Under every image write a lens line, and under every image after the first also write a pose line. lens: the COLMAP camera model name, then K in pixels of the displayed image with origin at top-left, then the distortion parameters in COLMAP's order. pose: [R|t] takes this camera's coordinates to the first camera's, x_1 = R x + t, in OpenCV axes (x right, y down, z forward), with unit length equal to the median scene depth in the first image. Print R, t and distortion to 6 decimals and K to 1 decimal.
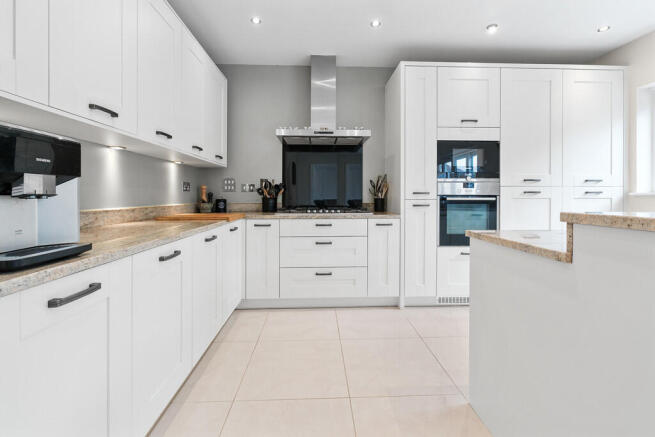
lens RADIAL K [[286.7, 0, 329.7], [0, 286.7, 191.4], [0, 0, 1]] dist [-0.000595, 0.000091]
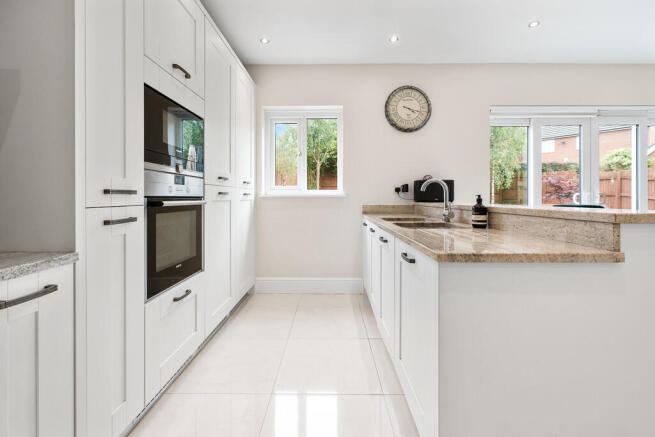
lens RADIAL K [[284.0, 0, 328.6], [0, 284.0, 199.0], [0, 0, 1]] dist [0.000715, -0.000183]
pose [[0.059617, -0.008537, 0.998185, -0.085283], [-0.013249, 0.999869, 0.009342, 0.008345], [-0.998133, -0.013782, 0.059496, 0.655003]]
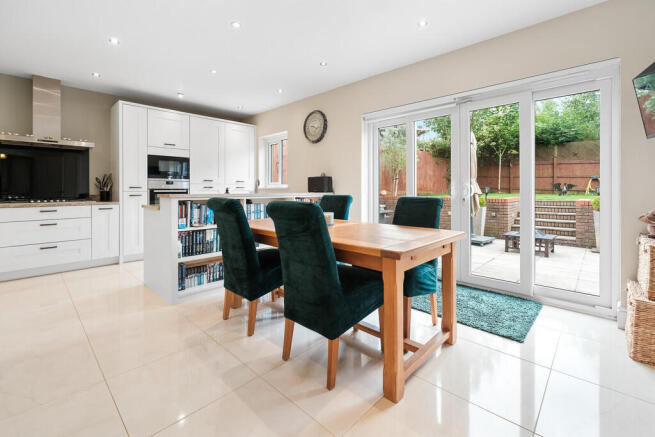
lens RADIAL K [[286.7, 0, 329.7], [0, 286.7, 191.4], [0, 0, 1]] dist [-0.000595, 0.000091]
pose [[0.724427, -0.004166, 0.689339, 0.008222], [-0.008696, 0.999847, 0.015181, -0.005442], [-0.689297, -0.016991, 0.724280, -0.853700]]
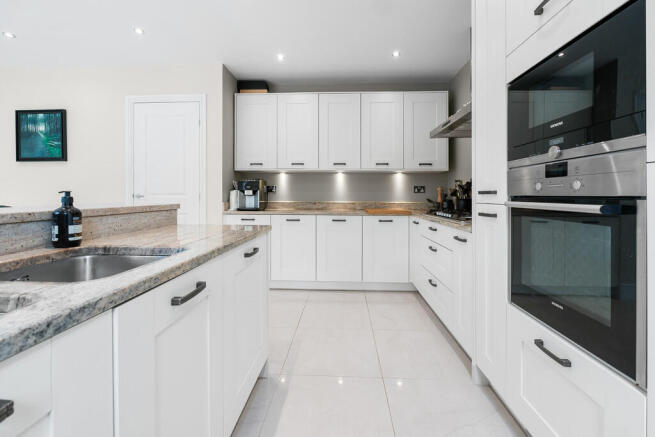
lens RADIAL K [[284.0, 0, 328.6], [0, 284.0, 199.0], [0, 0, 1]] dist [0.000715, -0.000183]
pose [[-0.135523, 0.010906, -0.990714, 0.896095], [0.009087, 0.999911, 0.009764, 0.010270], [0.990732, -0.007679, -0.135610, 0.752513]]
